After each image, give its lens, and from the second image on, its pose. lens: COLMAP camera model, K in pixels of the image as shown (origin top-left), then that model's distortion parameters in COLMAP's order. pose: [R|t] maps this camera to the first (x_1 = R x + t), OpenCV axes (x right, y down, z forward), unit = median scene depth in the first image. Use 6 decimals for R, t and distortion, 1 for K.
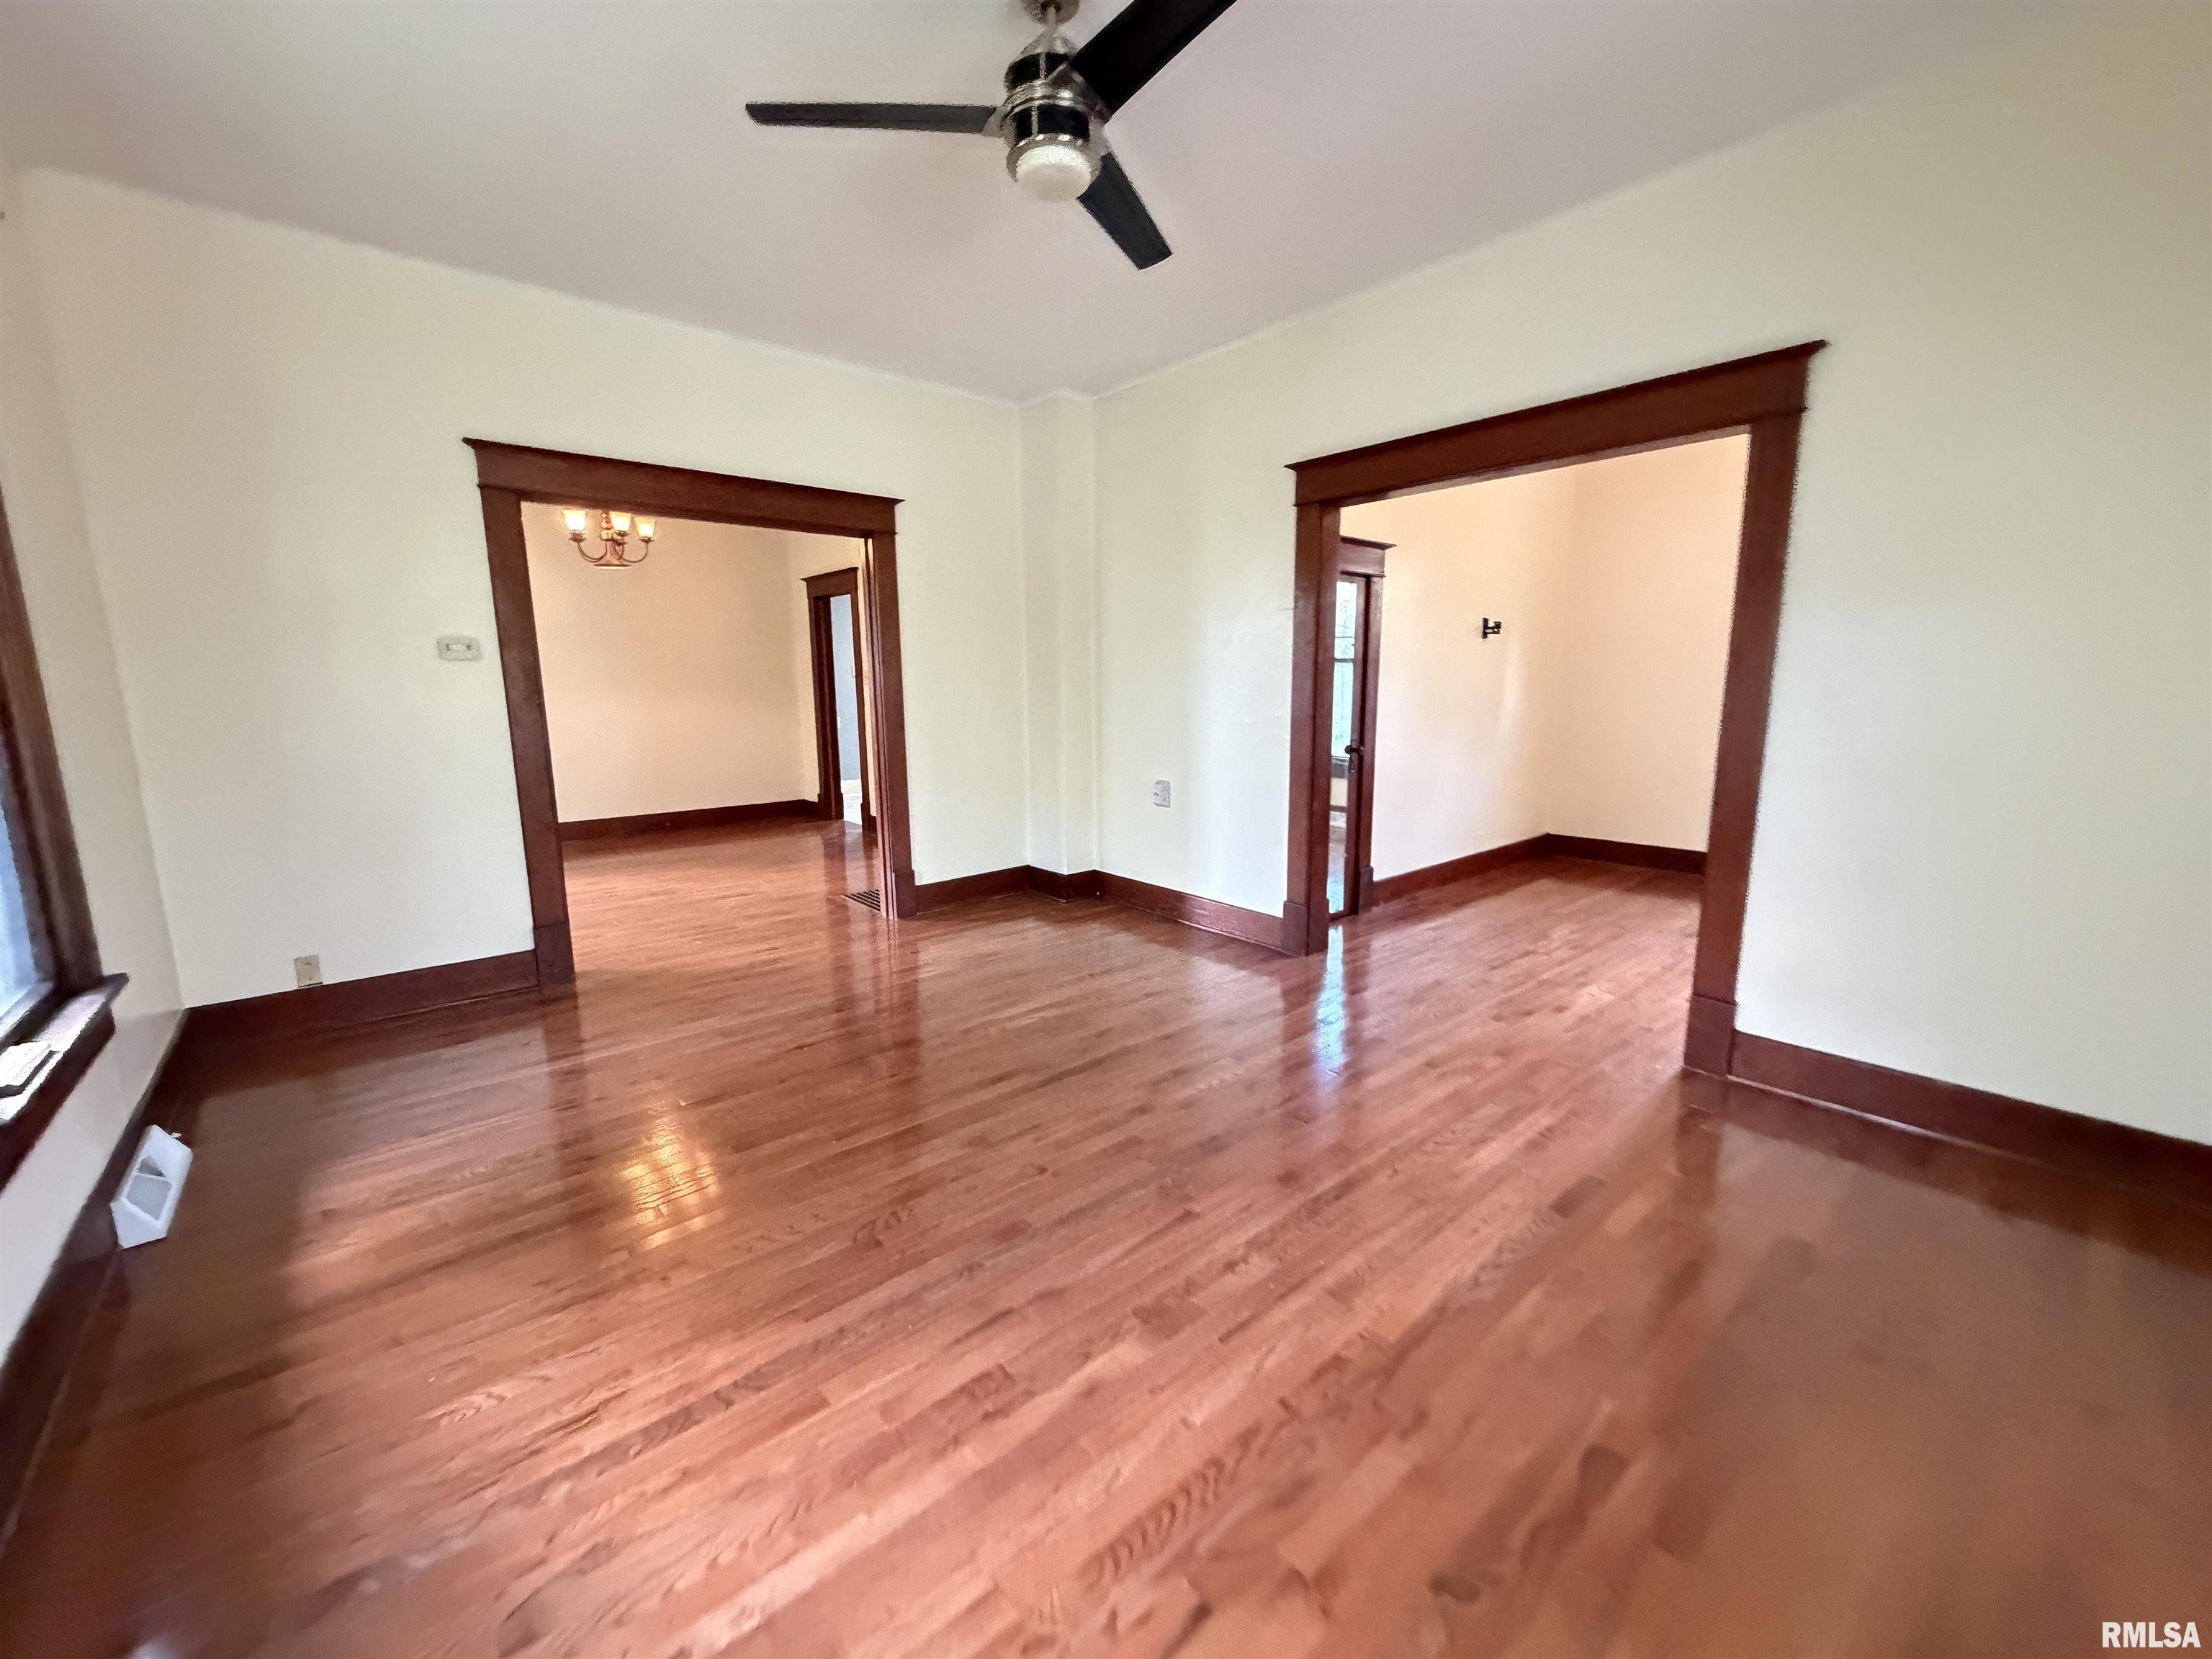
lens RADIAL K [[878.7, 0, 1105.3], [0, 878.7, 824.0], [0, 0, 1]] dist [0.000112, -0.000136]
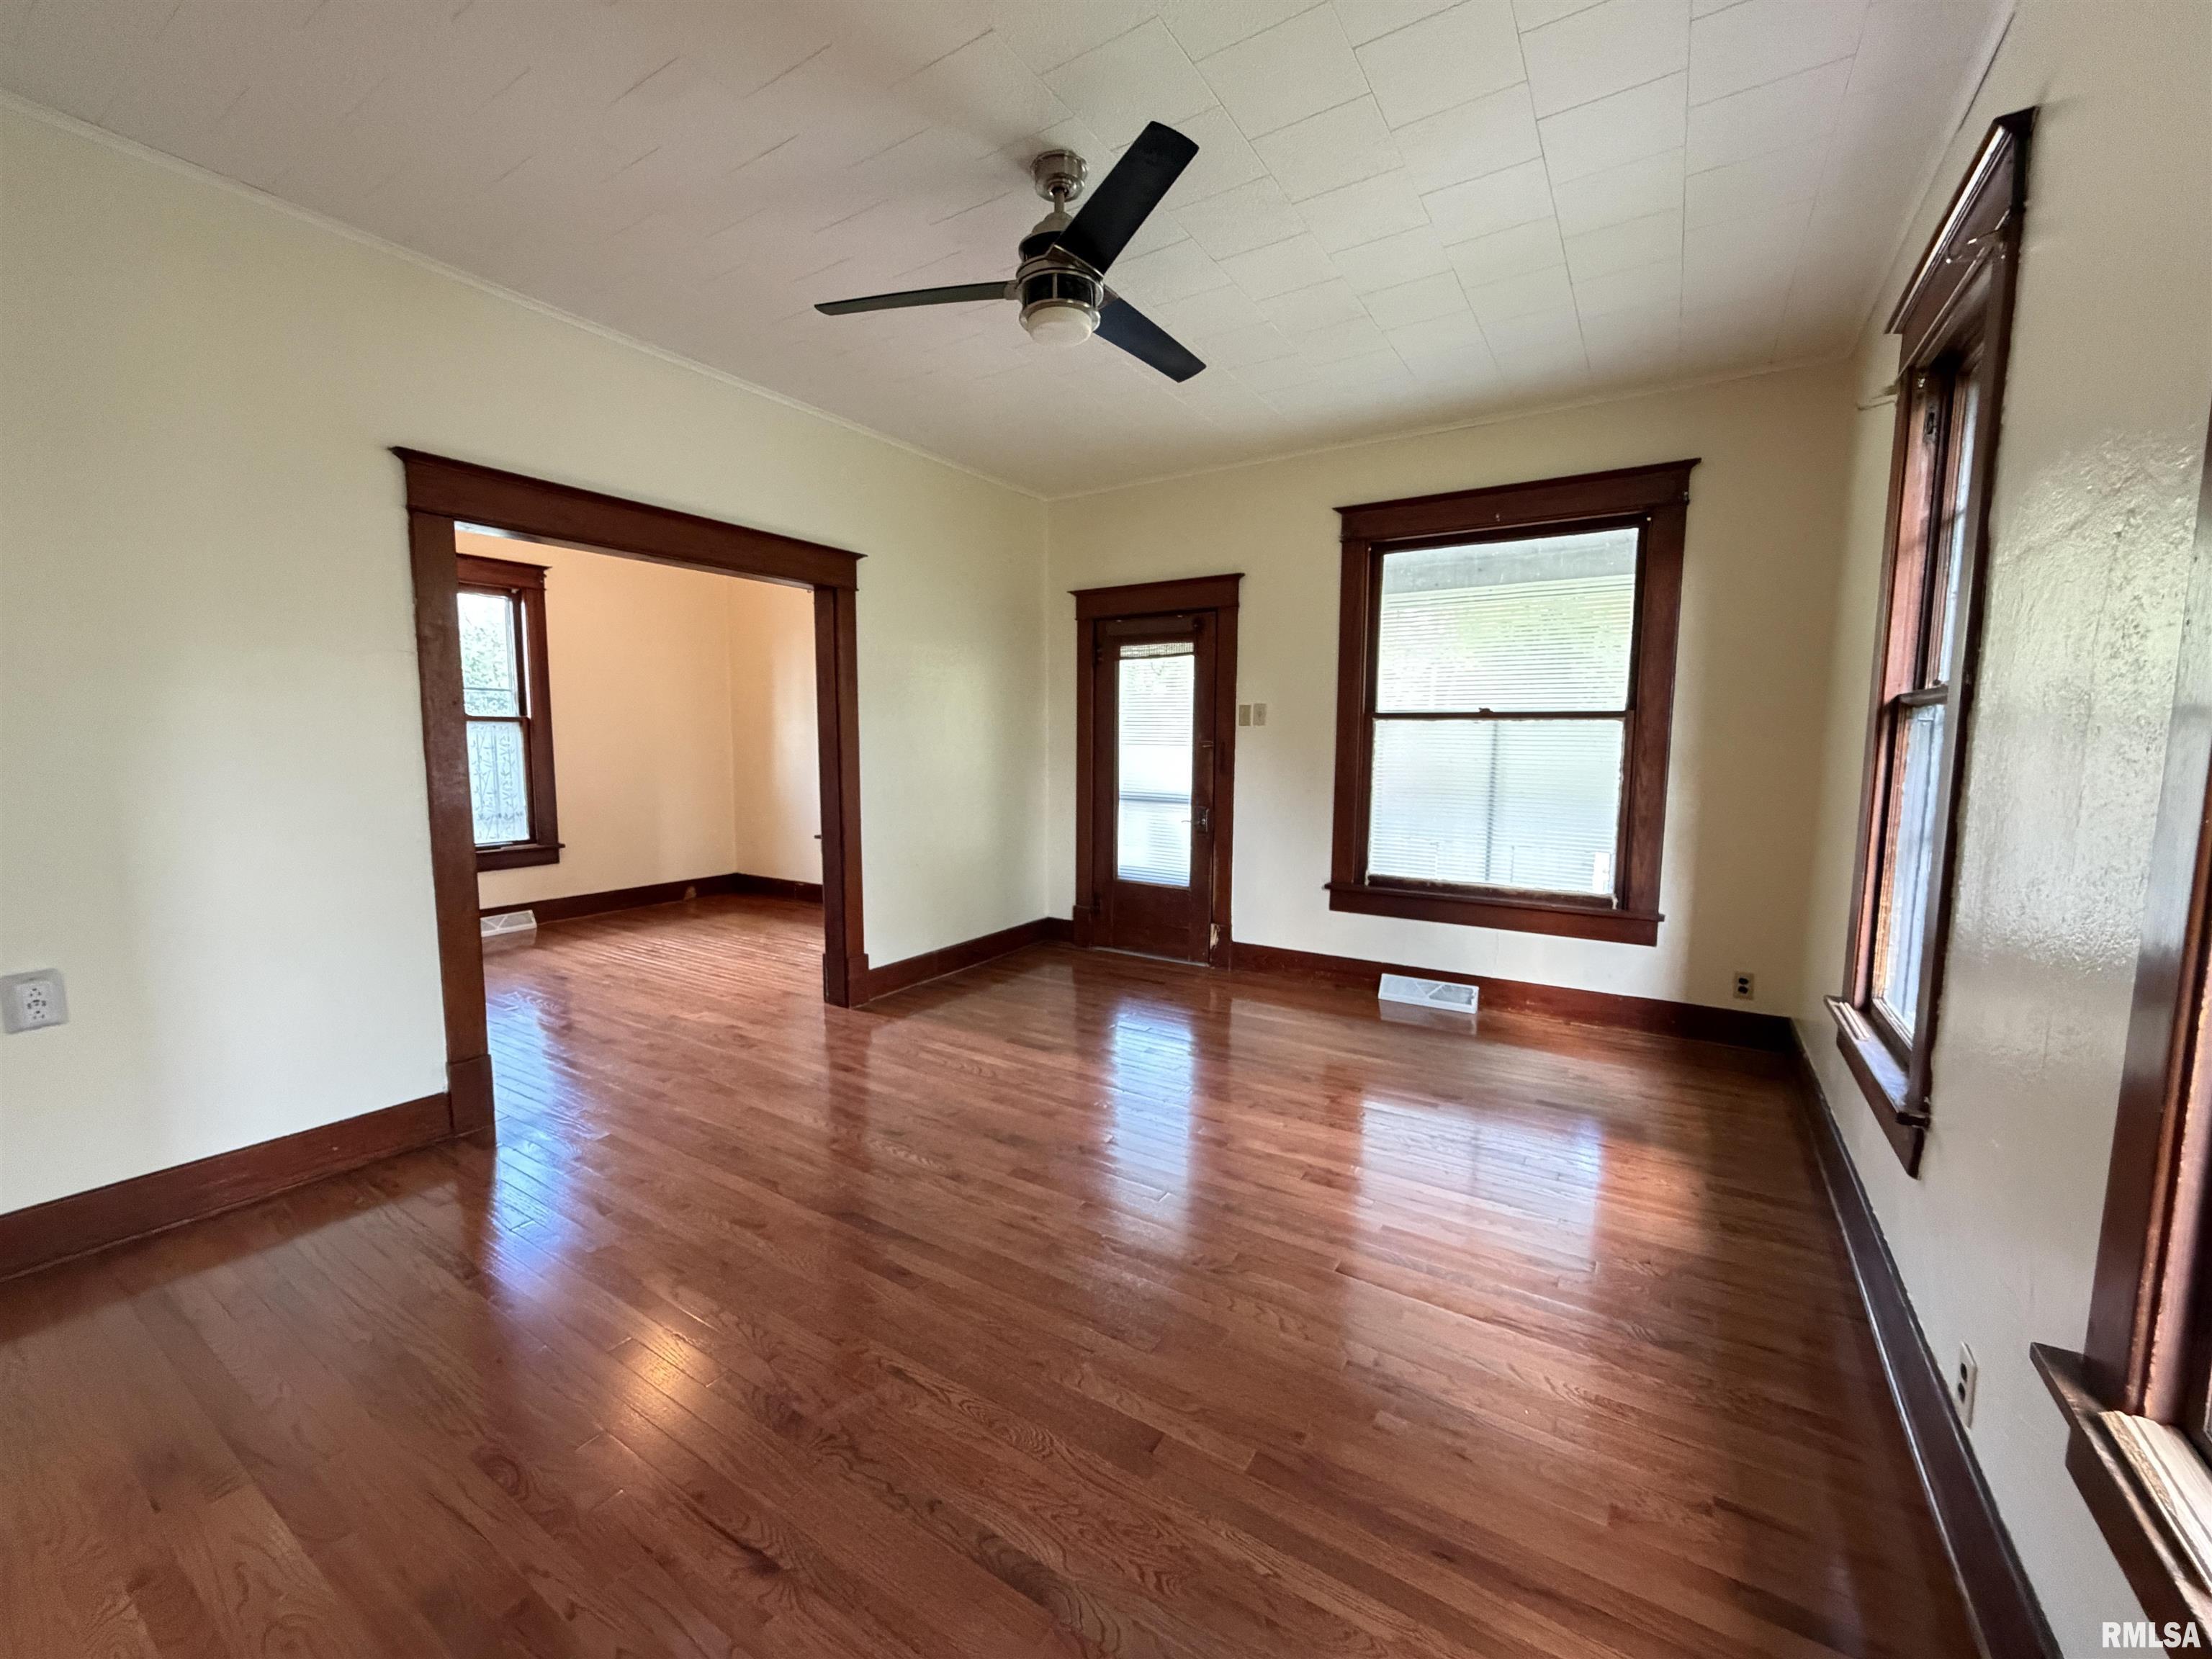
lens RADIAL K [[878.7, 0, 1105.3], [0, 878.7, 824.0], [0, 0, 1]] dist [0.000112, -0.000136]
pose [[-0.293801, -0.088269, 0.951782, -0.997603], [0.148054, 0.979508, 0.136542, -0.195969], [-0.944331, 0.181031, -0.274712, 1.114683]]
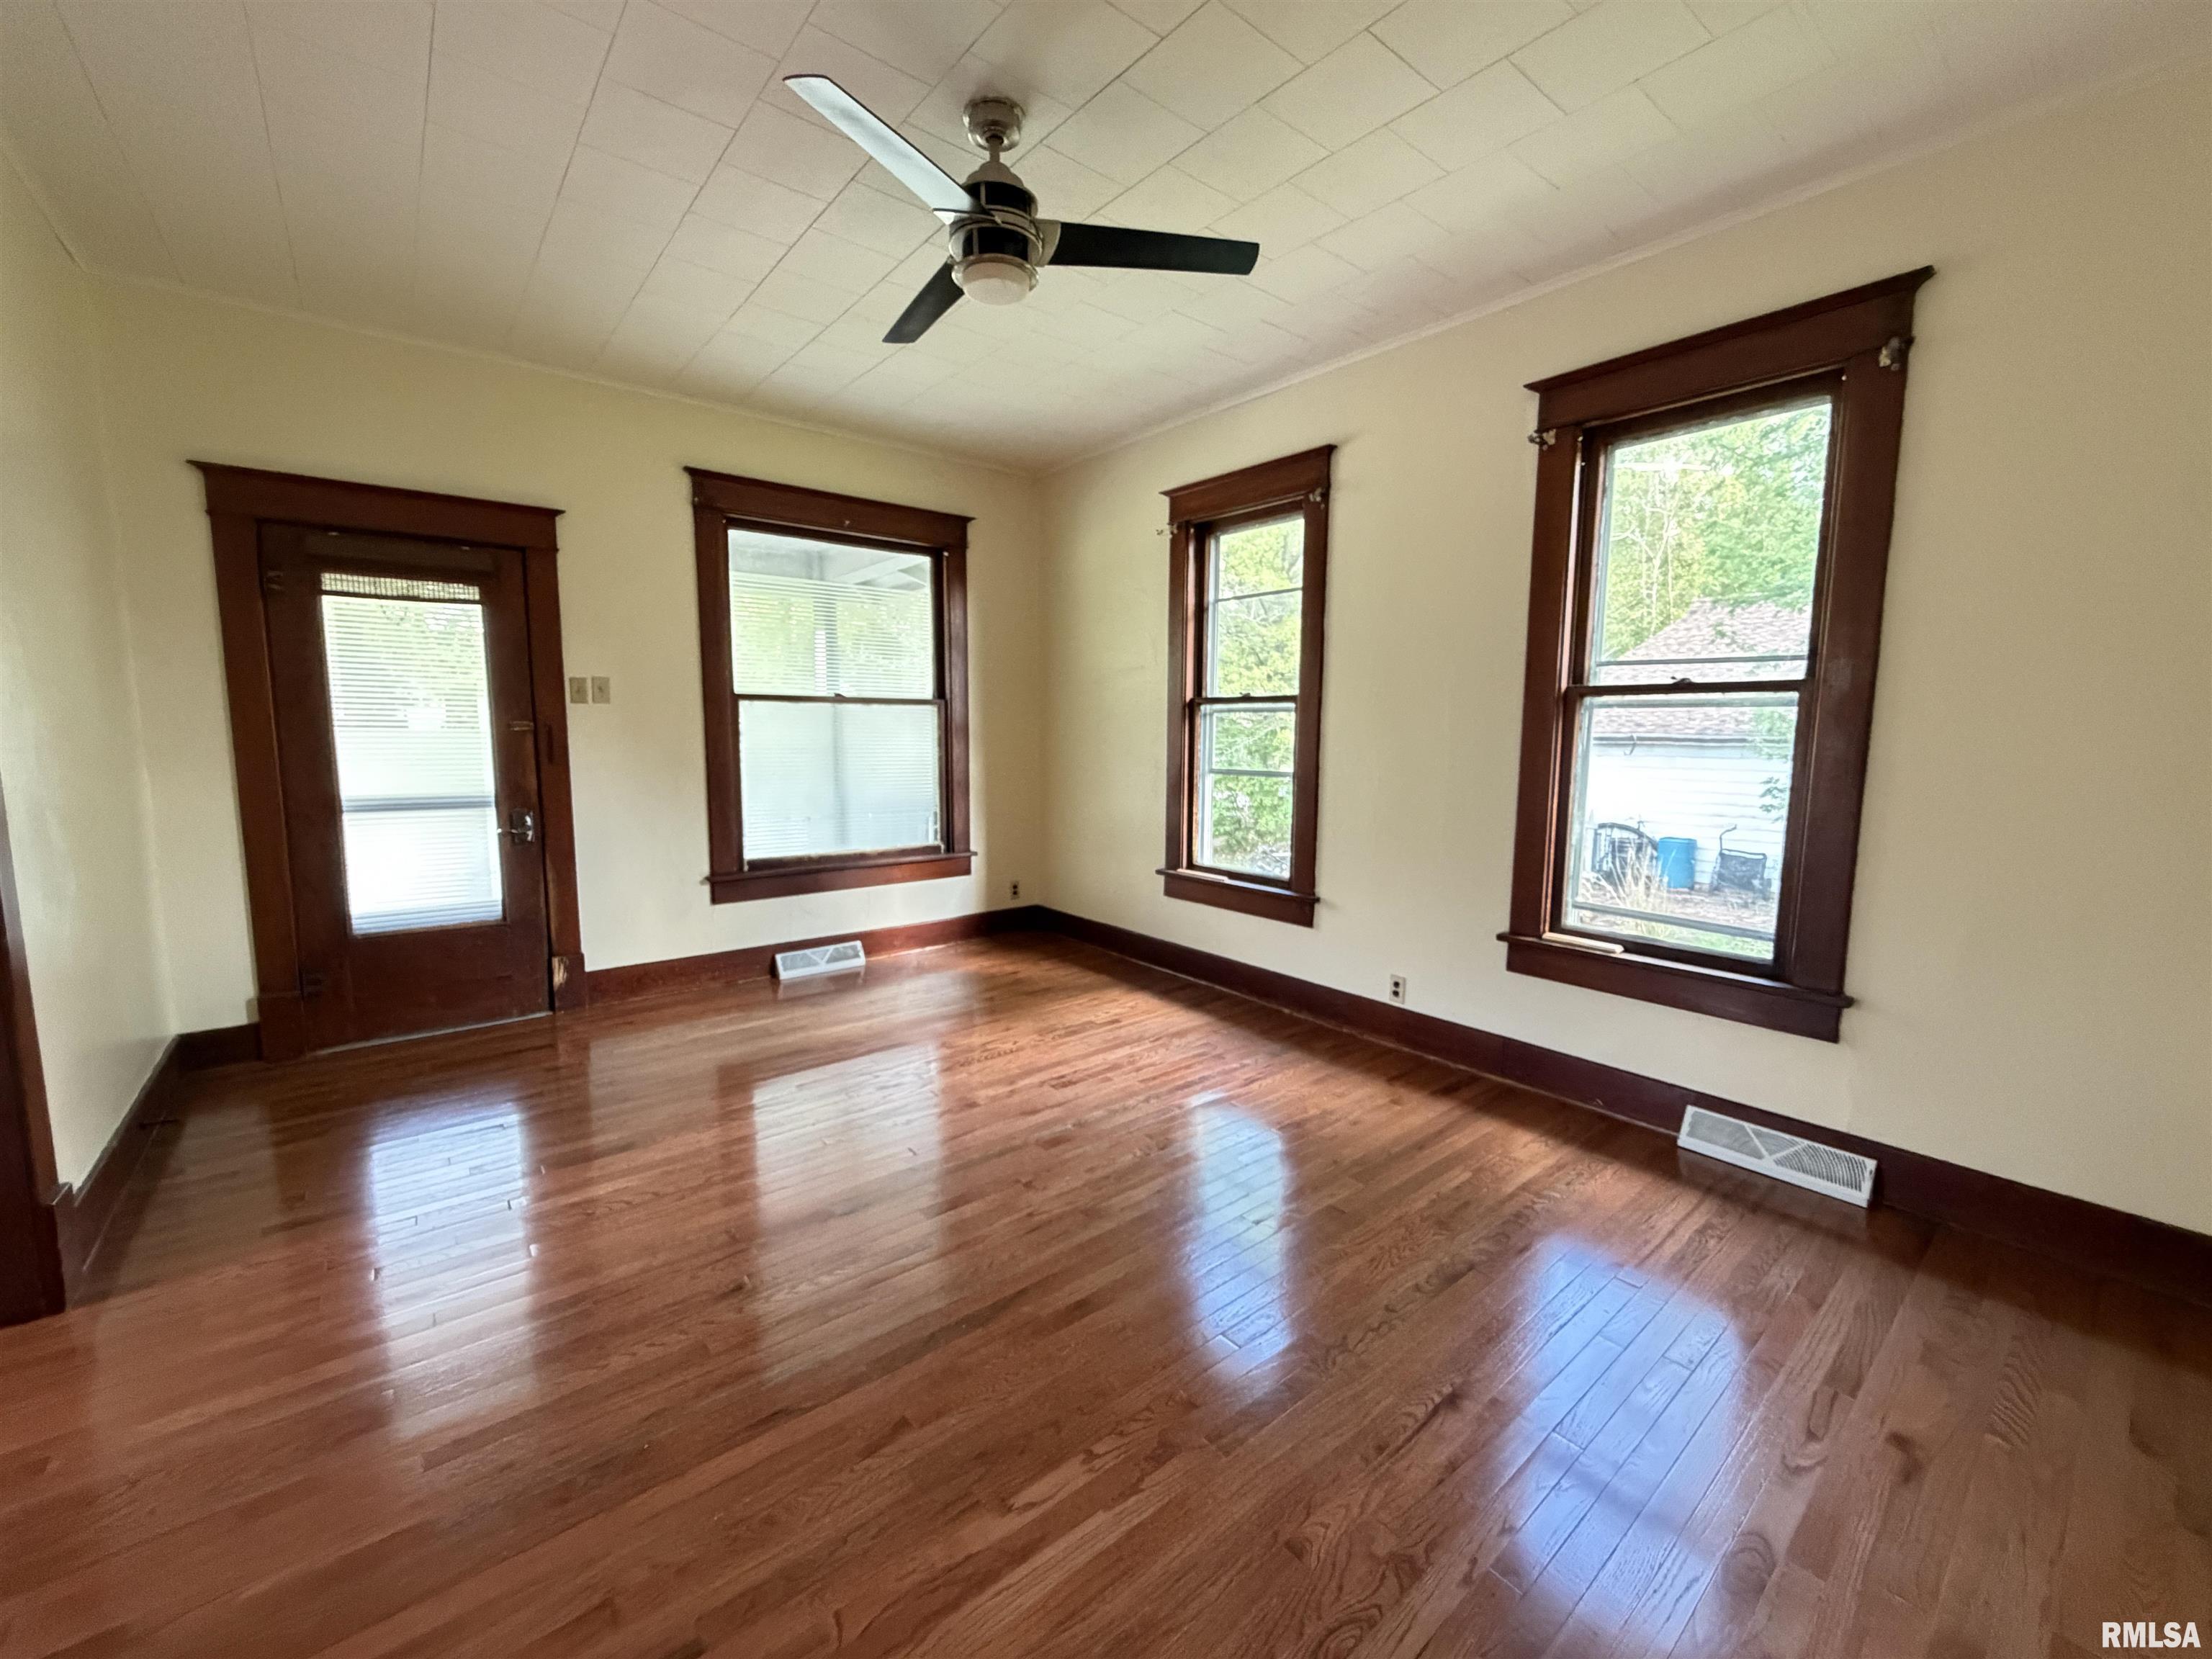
lens RADIAL K [[880.3, 0, 1098.3], [0, 880.3, 827.3], [0, 0, 1]] dist [0.001493, 0.000091]
pose [[-0.999659, -0.003114, 0.025911, -0.172919], [0.004015, 0.962689, 0.270581, -0.308255], [-0.025787, 0.270593, -0.962348, 1.808168]]
